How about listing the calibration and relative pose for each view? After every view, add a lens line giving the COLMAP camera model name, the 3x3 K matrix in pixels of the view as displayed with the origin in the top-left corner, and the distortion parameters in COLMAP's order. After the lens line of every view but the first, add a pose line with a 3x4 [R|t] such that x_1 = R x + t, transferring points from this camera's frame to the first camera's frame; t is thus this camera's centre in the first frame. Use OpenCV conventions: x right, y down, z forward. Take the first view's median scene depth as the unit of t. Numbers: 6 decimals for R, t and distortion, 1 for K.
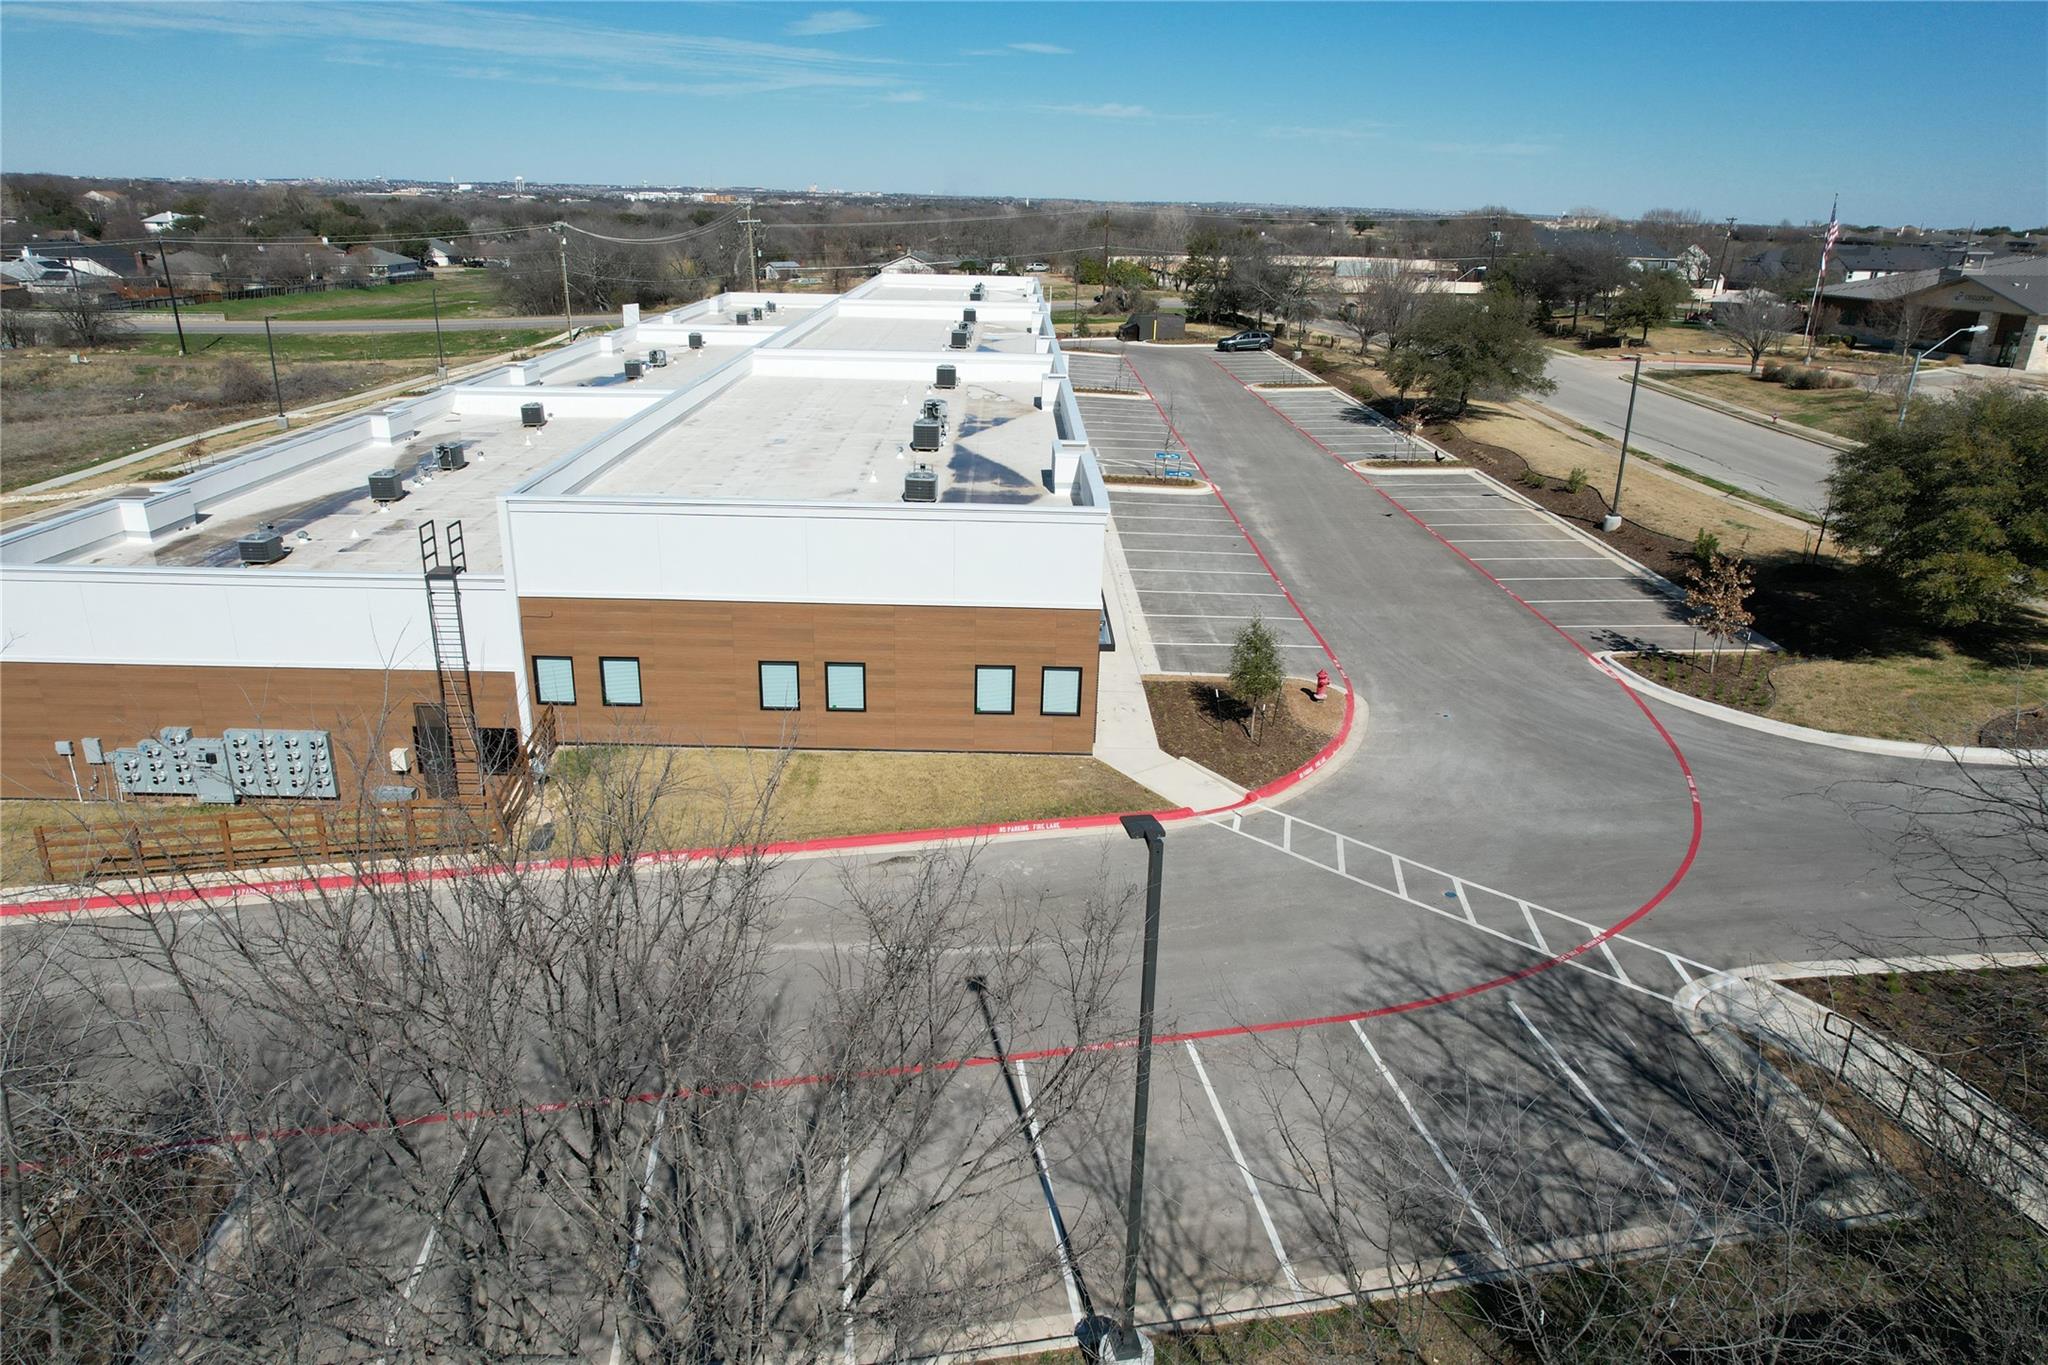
lens RADIAL K [[1303.7, 0, 1034.2], [0, 1303.7, 680.2], [0, 0, 1]] dist [-0.057797, 0.041313]
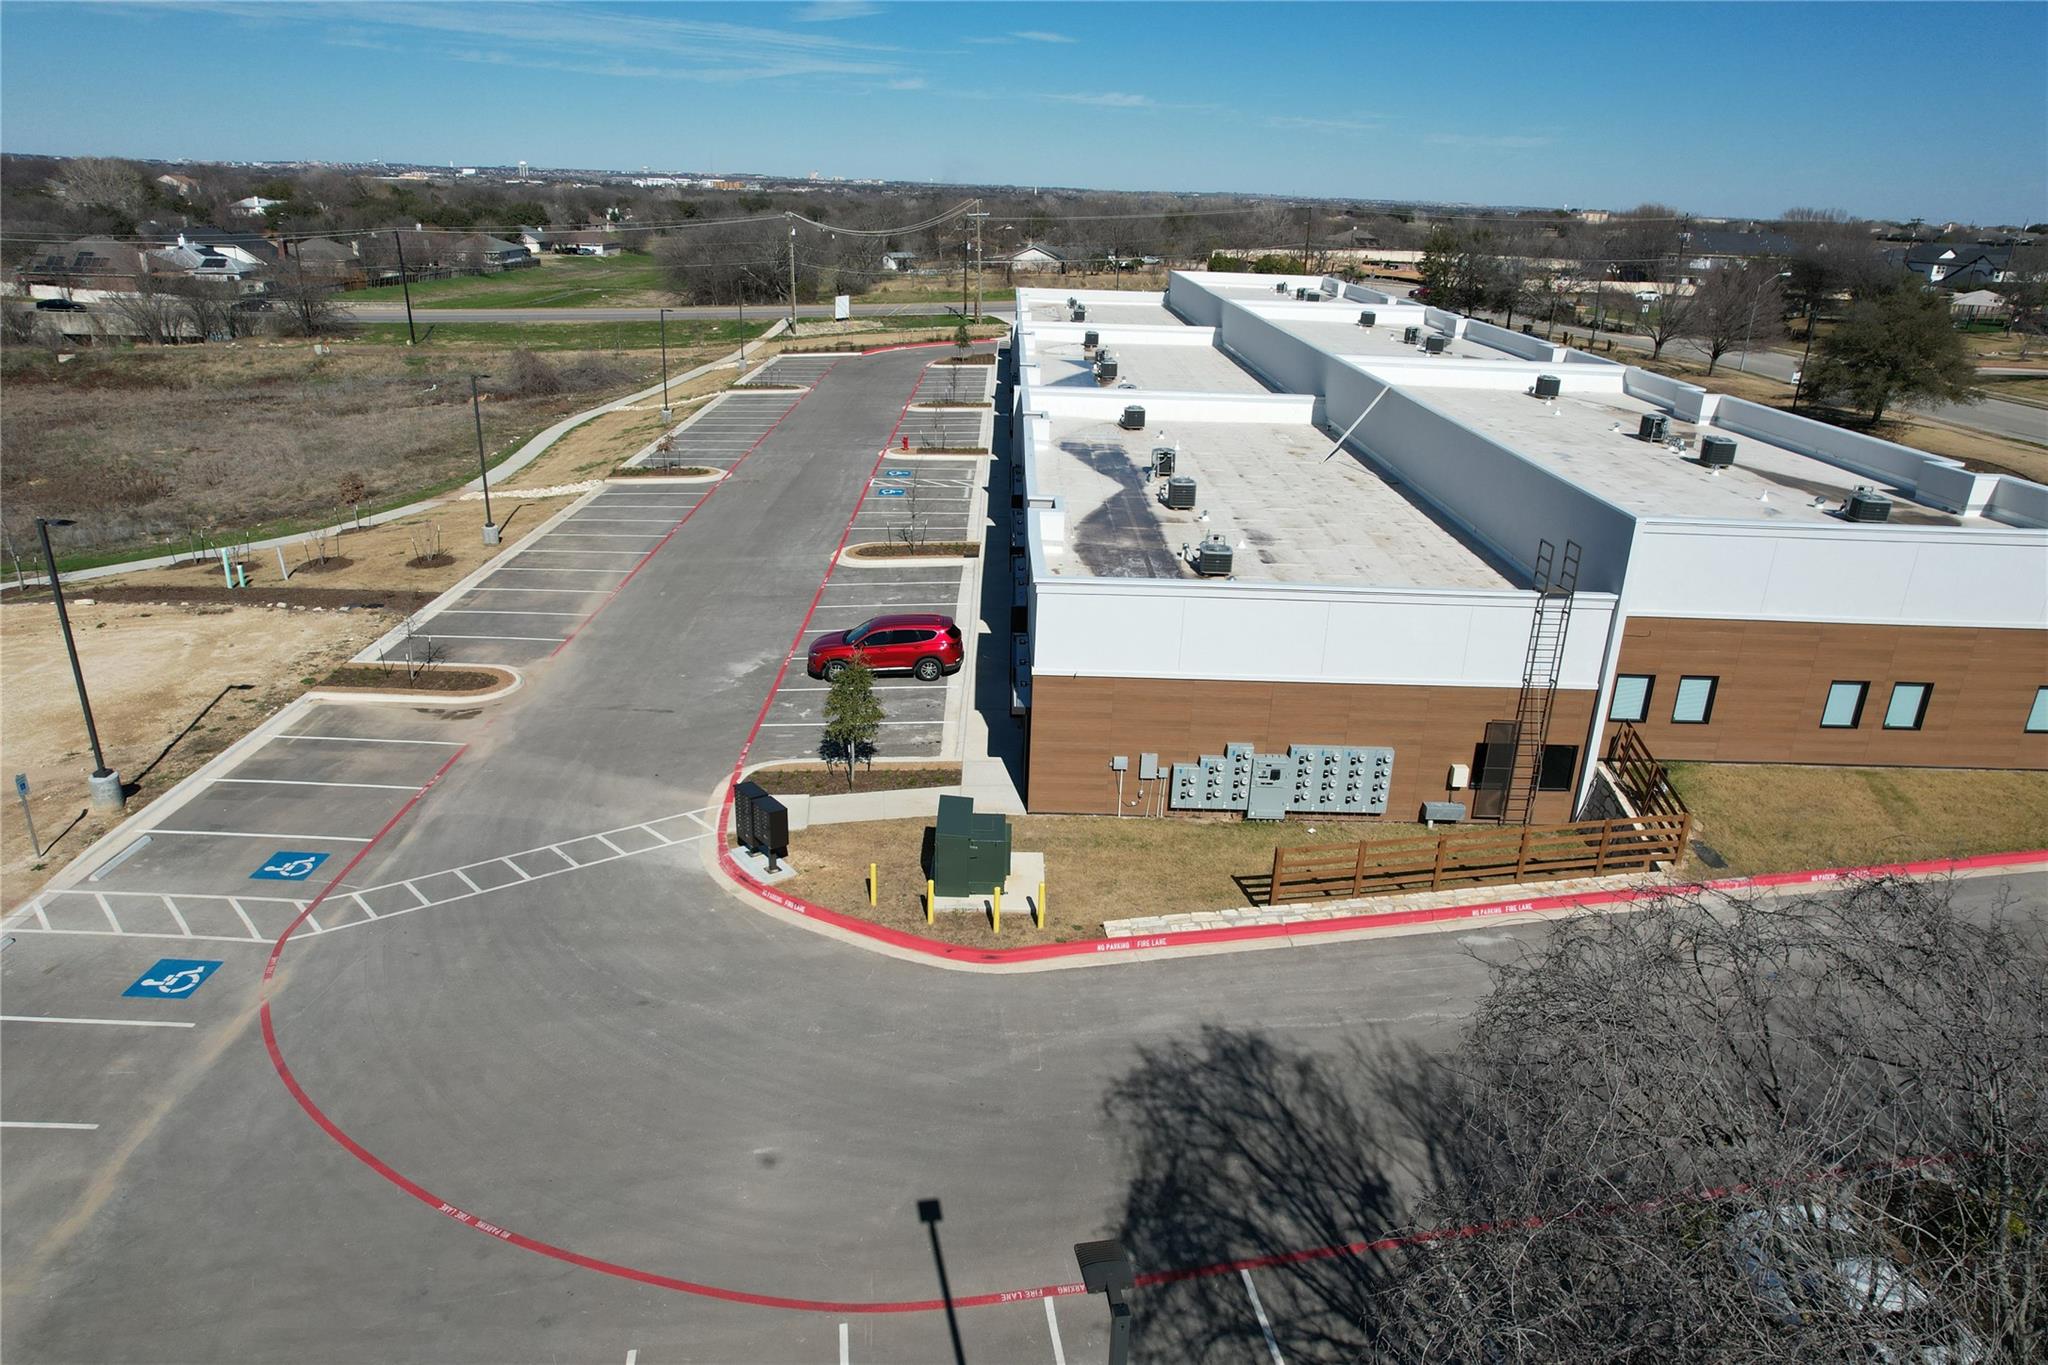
lens RADIAL K [[1303.7, 0, 1036.3], [0, 1303.7, 677.6], [0, 0, 1]] dist [-0.057797, 0.041313]
pose [[0.999974, 0.006153, 0.003711, -0.634132], [-0.006175, 0.999964, 0.005860, -0.014545], [-0.003674, -0.005882, 0.999976, -0.007100]]
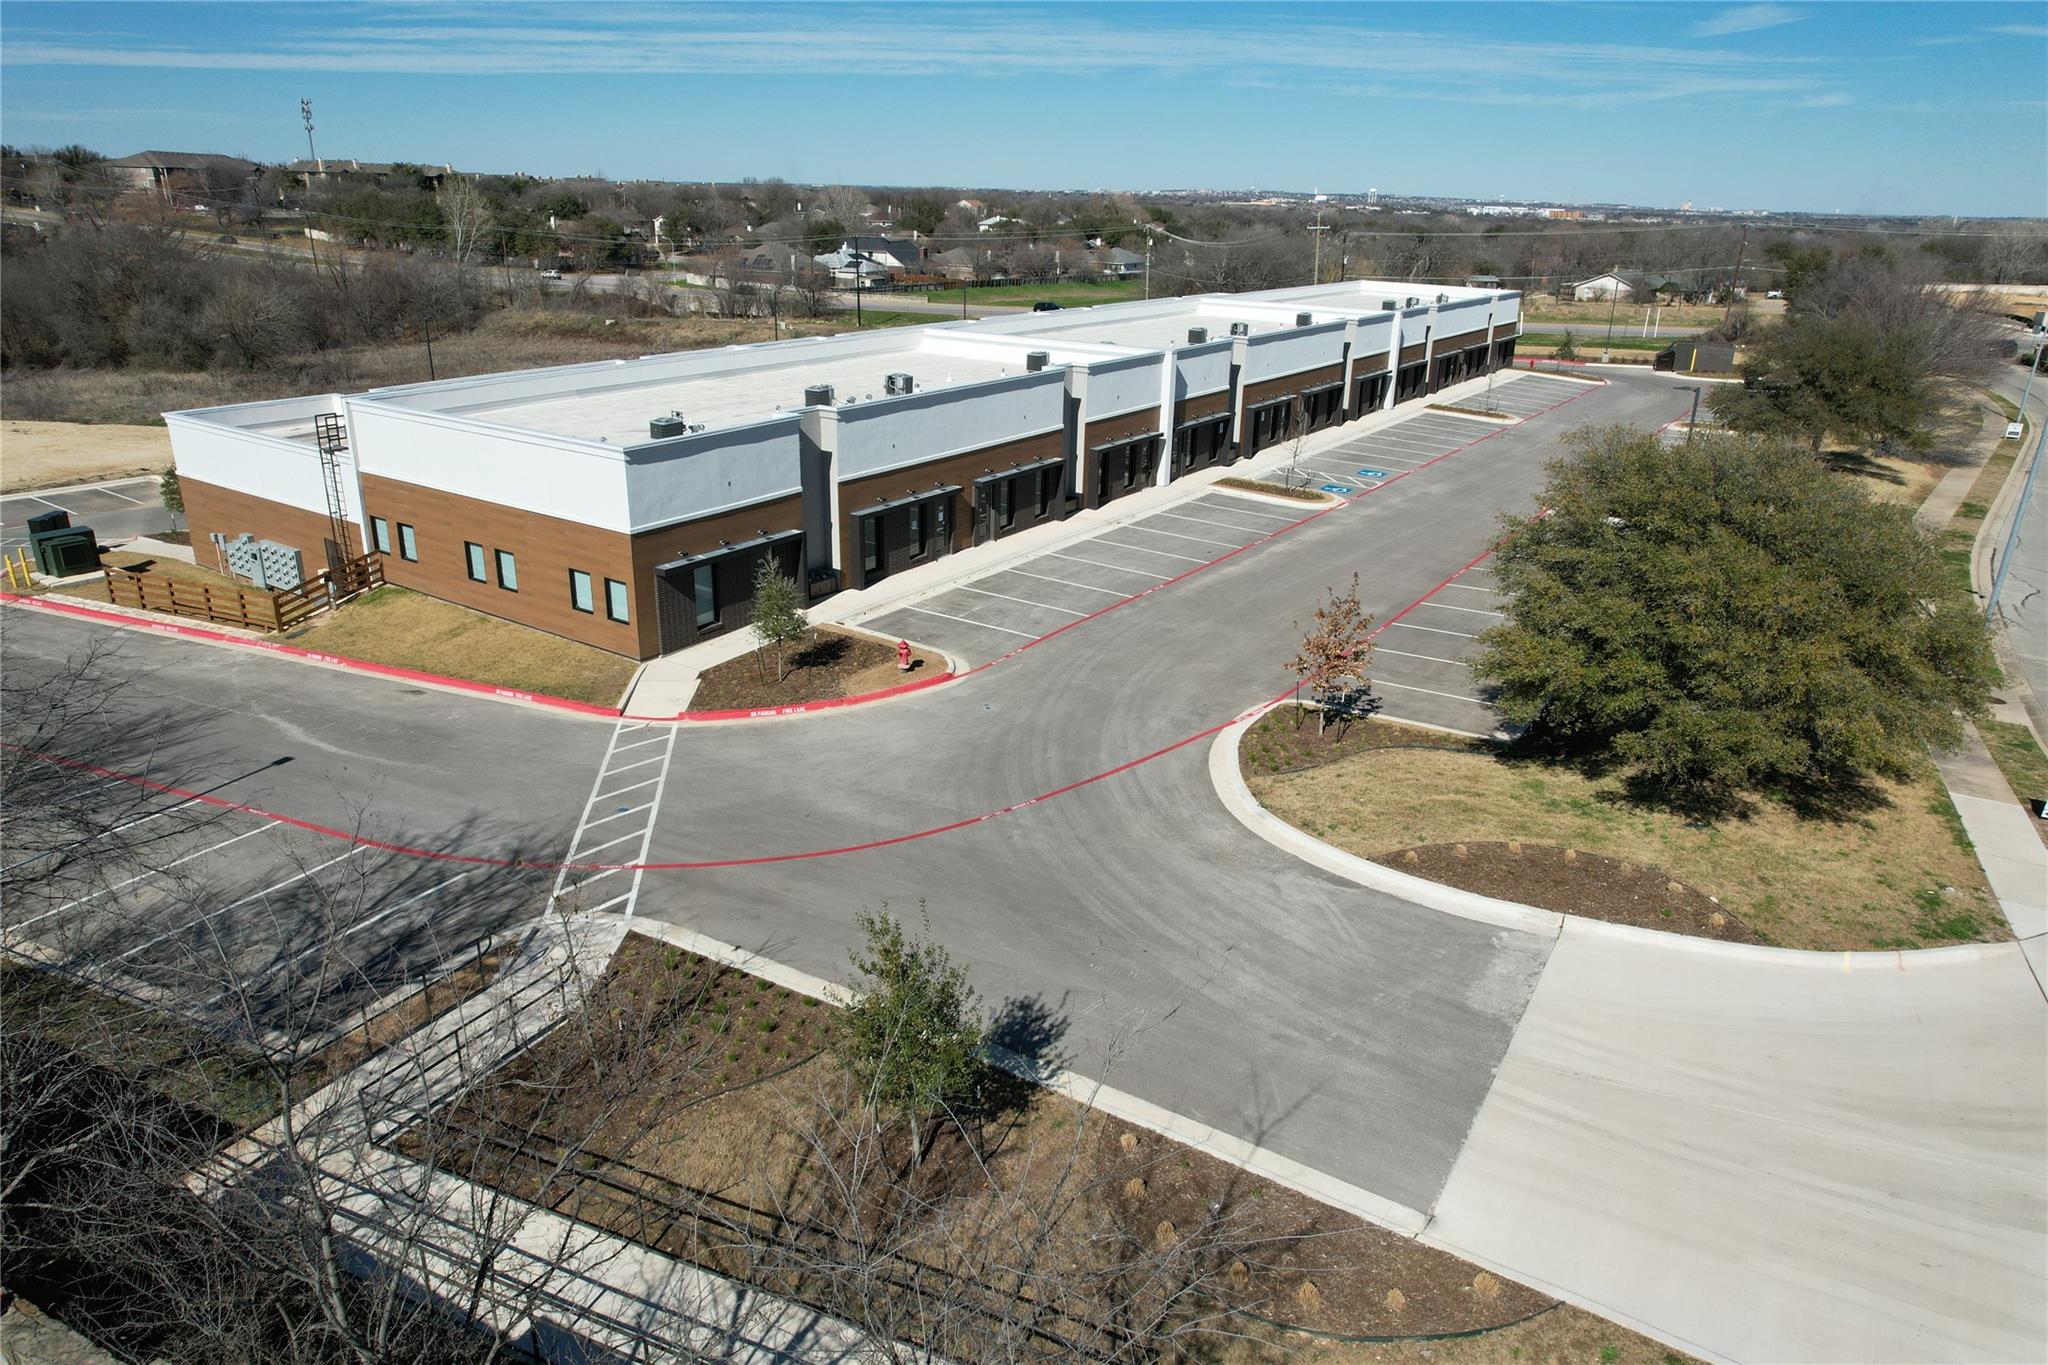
lens RADIAL K [[1303.7, 0, 1019.4], [0, 1303.7, 695.3], [0, 0, 1]] dist [-0.057797, 0.041313]
pose [[0.818885, 0.199525, -0.538162, 0.736175], [-0.199203, 0.978148, 0.059536, -0.038480], [0.538281, 0.058451, 0.840736, 0.159958]]
